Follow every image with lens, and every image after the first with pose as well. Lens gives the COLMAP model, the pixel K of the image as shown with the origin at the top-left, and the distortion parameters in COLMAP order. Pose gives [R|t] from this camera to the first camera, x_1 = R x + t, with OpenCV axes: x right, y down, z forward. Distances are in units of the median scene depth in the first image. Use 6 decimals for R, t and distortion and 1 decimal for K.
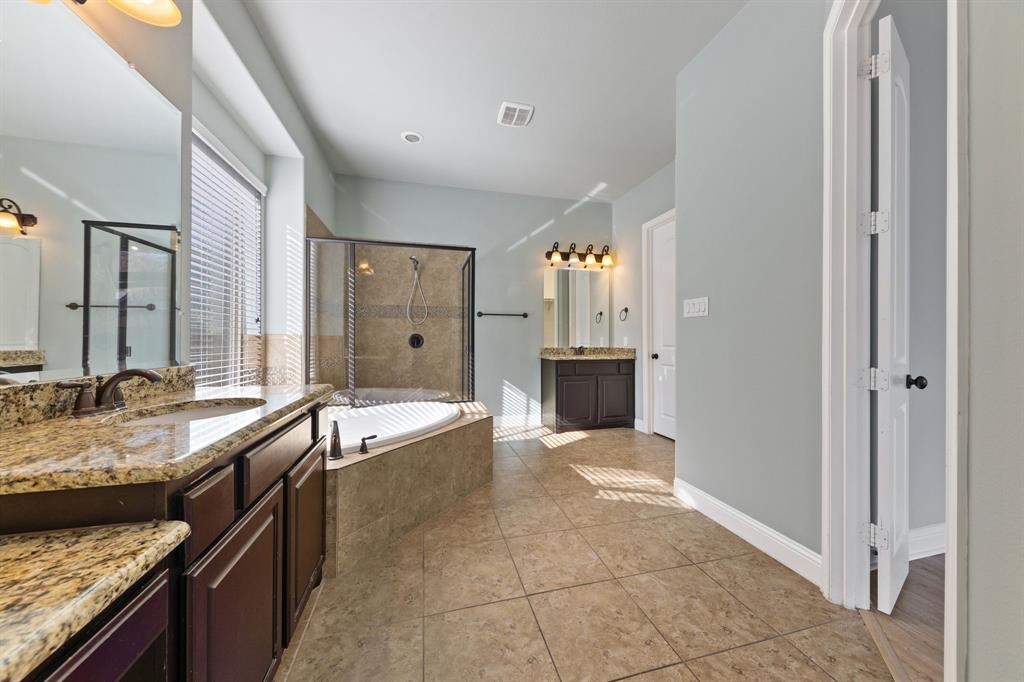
lens RADIAL K [[348.9, 0, 516.3], [0, 348.9, 339.0], [0, 0, 1]] dist [0.000880, -0.000018]
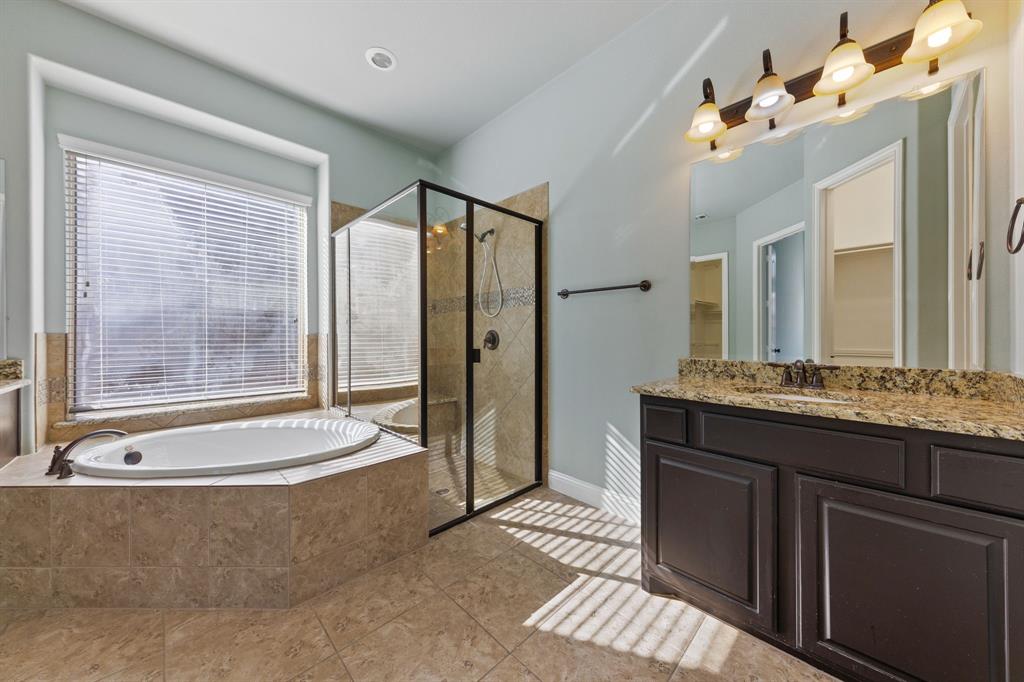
lens RADIAL K [[350.9, 0, 513.7], [0, 350.9, 337.0], [0, 0, 1]] dist [0.001038, -0.000171]
pose [[0.497432, 0.000920, -0.867502, 0.532673], [0.002635, 0.999993, 0.002572, -0.003782], [0.867499, -0.003565, 0.497427, 0.985623]]
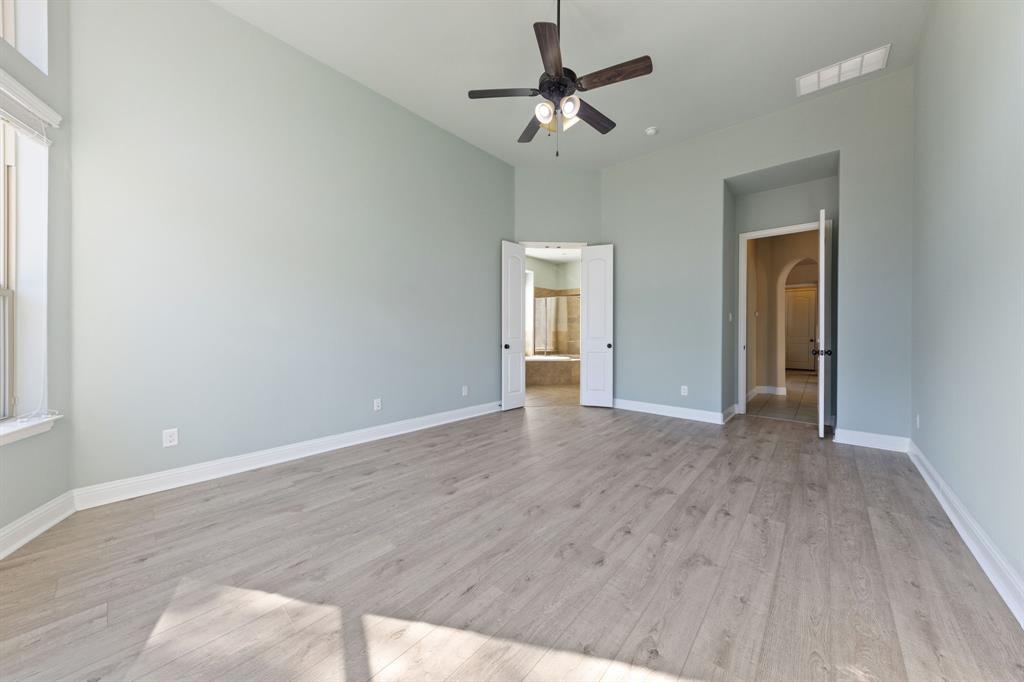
lens RADIAL K [[350.9, 0, 513.7], [0, 350.9, 337.0], [0, 0, 1]] dist [0.001038, -0.000171]
pose [[0.545411, 0.006042, -0.838147, 1.843204], [-0.001240, 0.999979, 0.006402, 0.020216], [0.838168, -0.002452, 0.545407, -0.786119]]
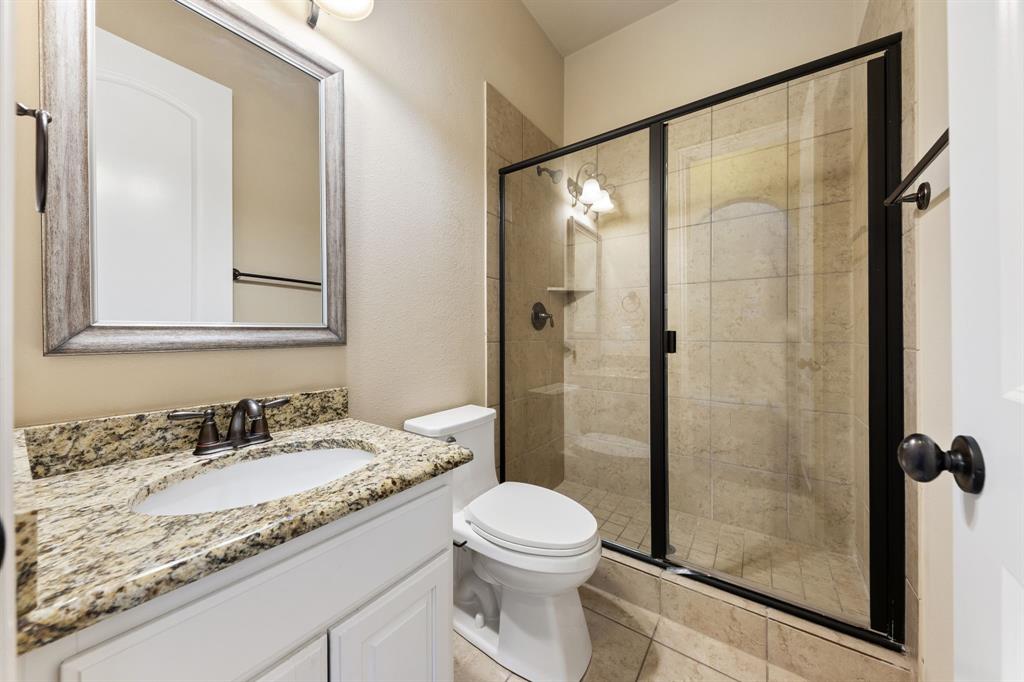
lens RADIAL K [[350.9, 0, 513.7], [0, 350.9, 337.0], [0, 0, 1]] dist [0.001038, -0.000171]
pose [[-0.770058, 0.005369, -0.637951, 0.349341], [0.005113, 0.999984, 0.002243, 0.030472], [0.637953, -0.001534, -0.770073, 1.556627]]
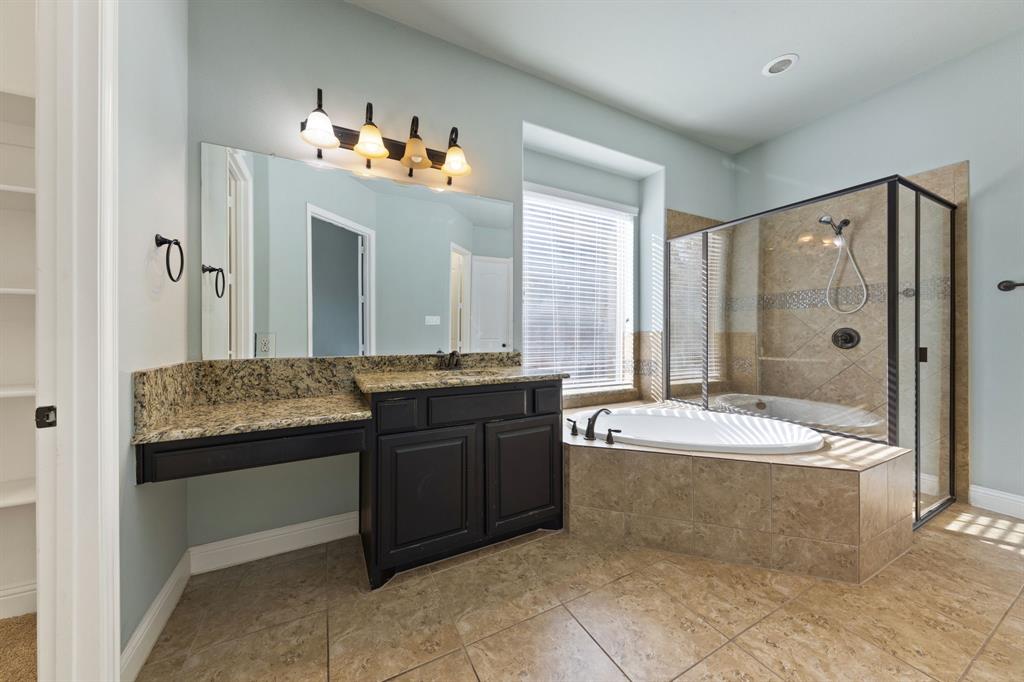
lens RADIAL K [[354.3, 0, 506.8], [0, 354.3, 333.9], [0, 0, 1]] dist [0.012185, -0.004993]
pose [[0.215332, -0.002720, -0.976537, 0.361243], [0.001074, 0.999996, -0.002549, -0.002831], [0.976540, -0.000500, 0.215334, 0.300251]]
